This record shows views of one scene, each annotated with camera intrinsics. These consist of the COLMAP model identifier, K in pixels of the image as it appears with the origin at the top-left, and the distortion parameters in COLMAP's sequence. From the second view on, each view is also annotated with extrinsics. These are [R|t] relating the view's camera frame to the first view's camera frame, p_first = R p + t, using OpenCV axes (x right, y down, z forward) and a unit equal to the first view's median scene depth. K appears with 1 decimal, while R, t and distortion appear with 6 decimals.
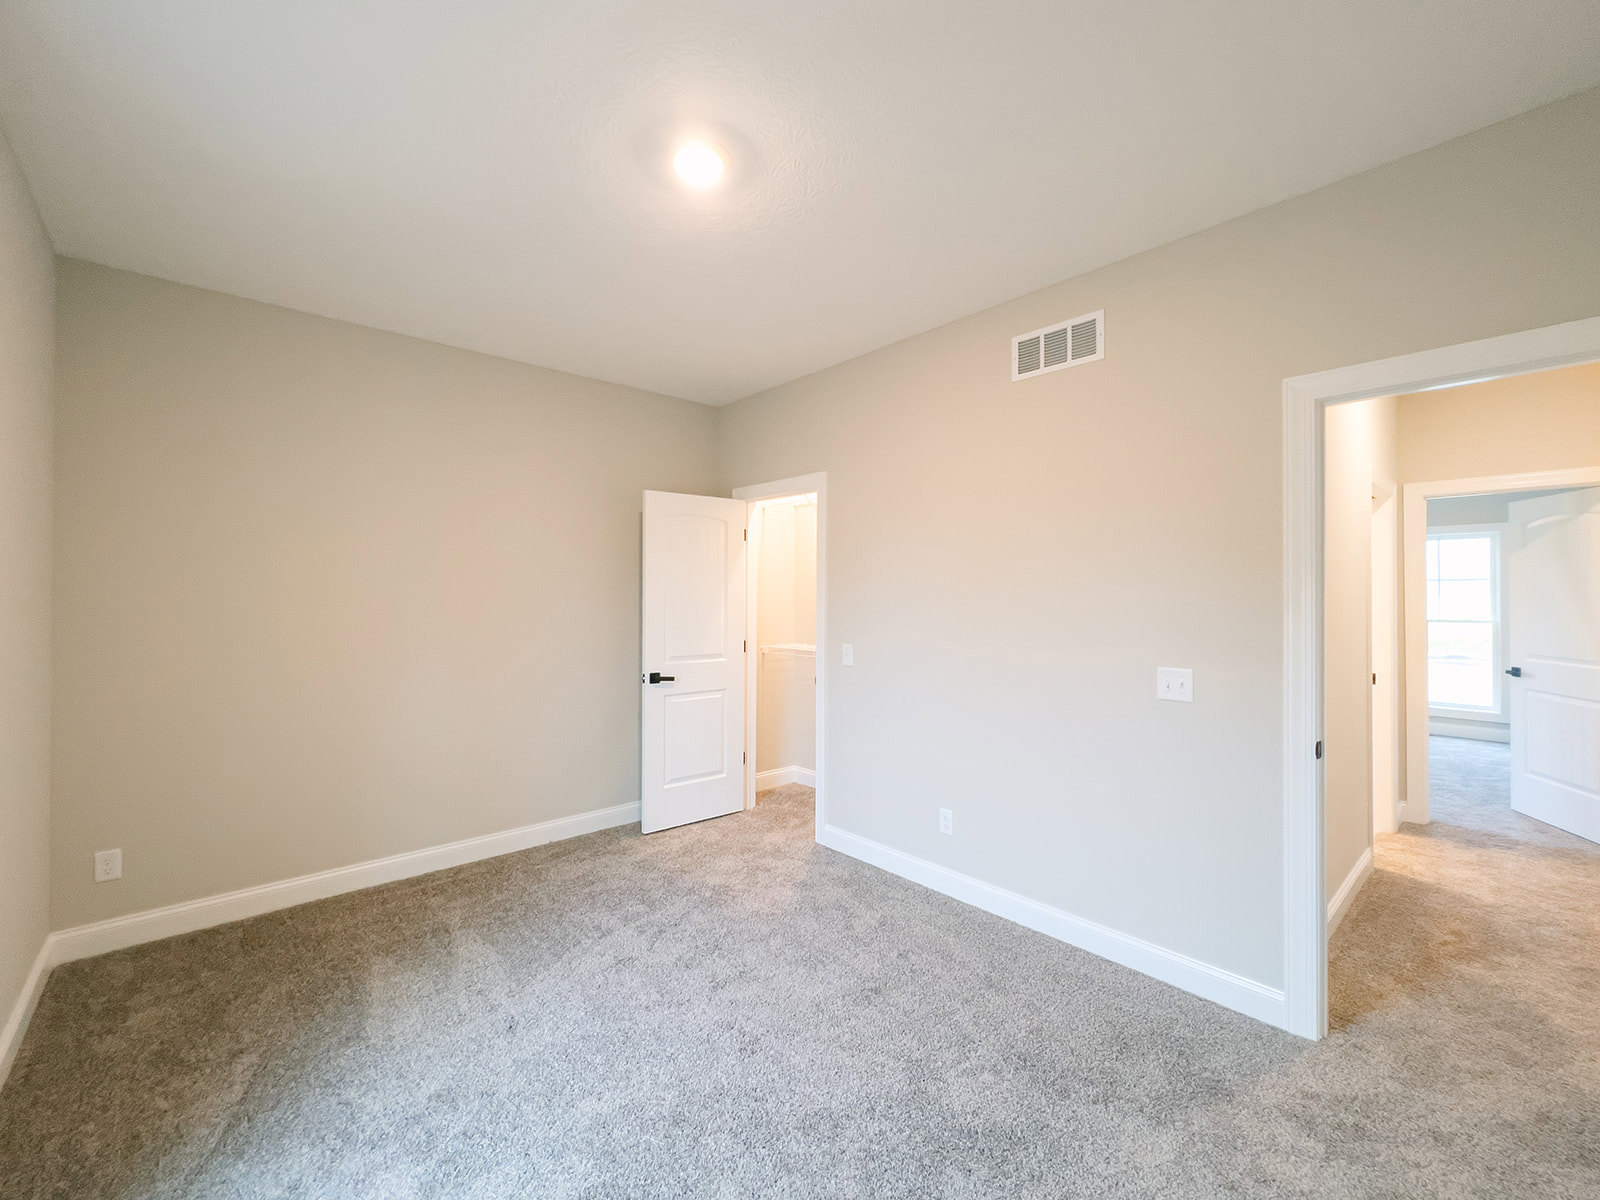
lens RADIAL K [[675.9, 0, 768.3], [0, 675.9, 595.6], [0, 0, 1]] dist [-0.000657, -0.000086]
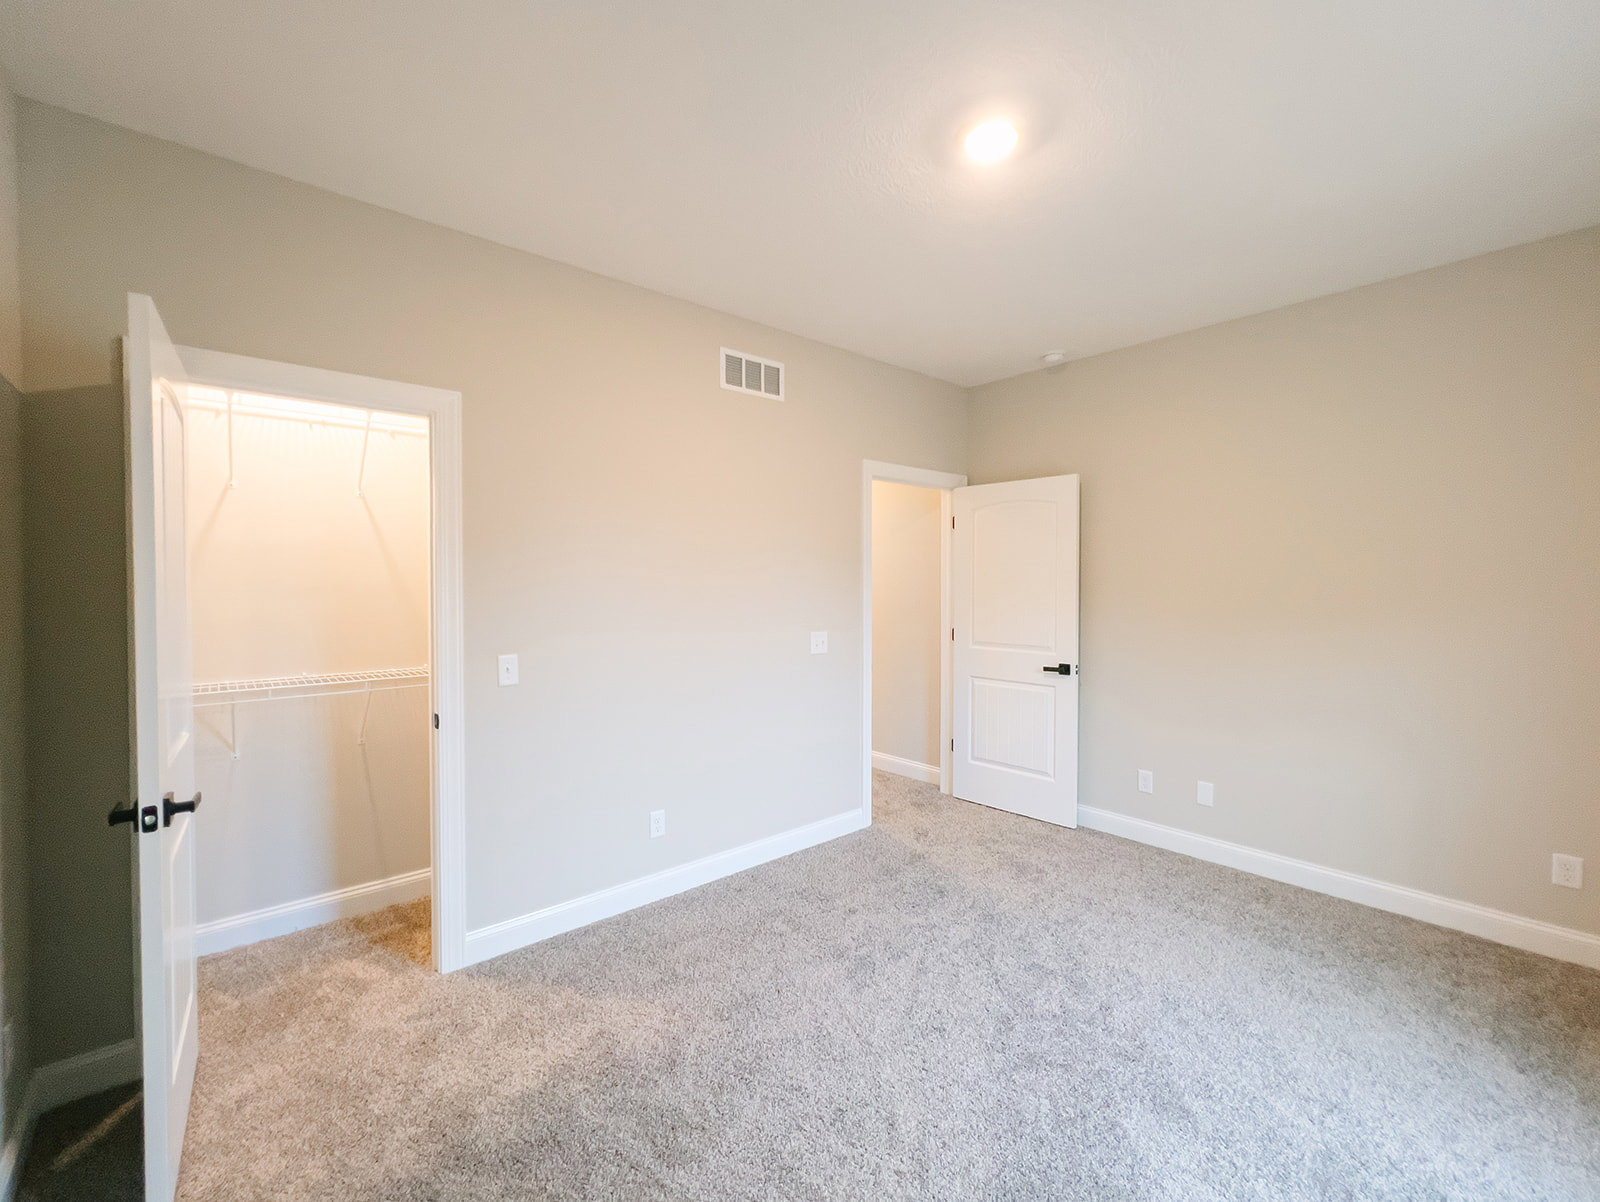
lens RADIAL K [[657.3, 0, 798.3], [0, 657.3, 590.7], [0, 0, 1]] dist [-0.001402, 0.000072]
pose [[0.003941, -0.023053, 0.999726, -0.750966], [-0.003075, 0.999729, 0.023065, -0.015324], [-0.999988, -0.003165, 0.003869, 0.929167]]
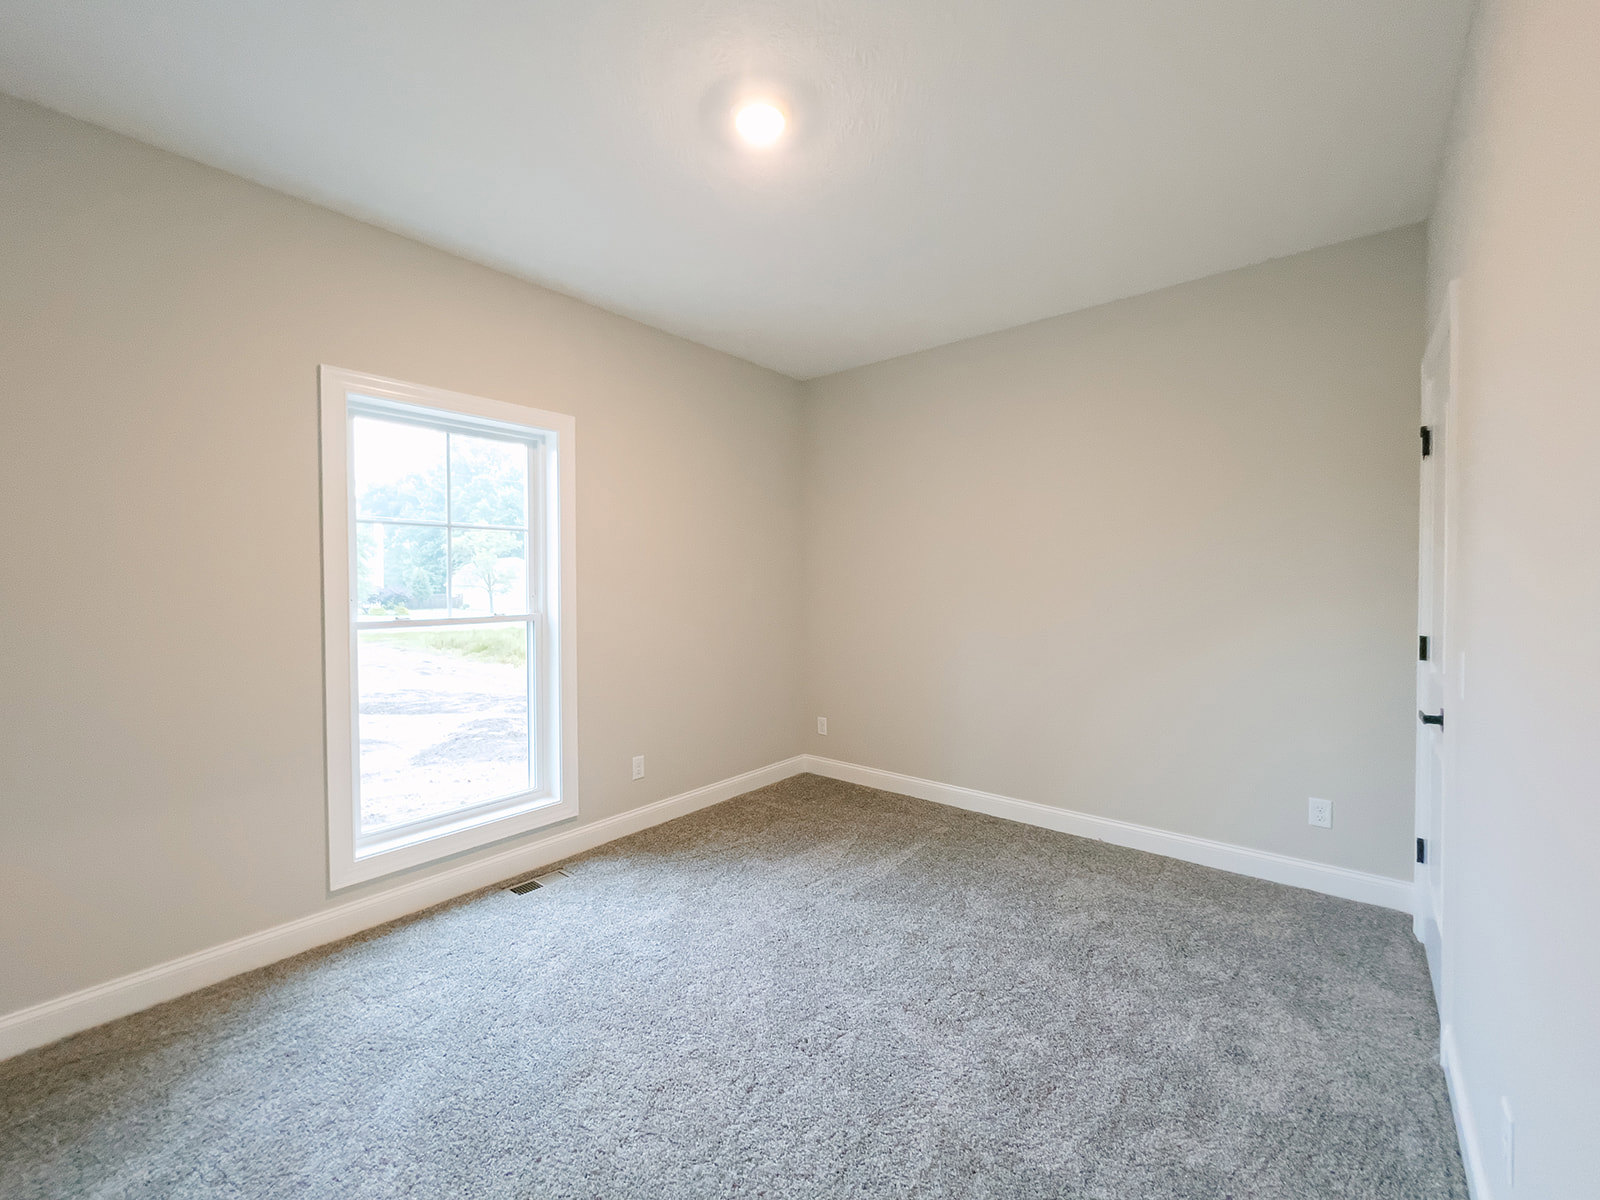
lens RADIAL K [[657.3, 0, 798.3], [0, 657.3, 589.7], [0, 0, 1]] dist [-0.001402, 0.000072]
pose [[0.158957, 0.018685, -0.987109, 0.644584], [0.009233, 0.999749, 0.020411, 0.009211], [0.987242, -0.012358, 0.158744, 0.627974]]
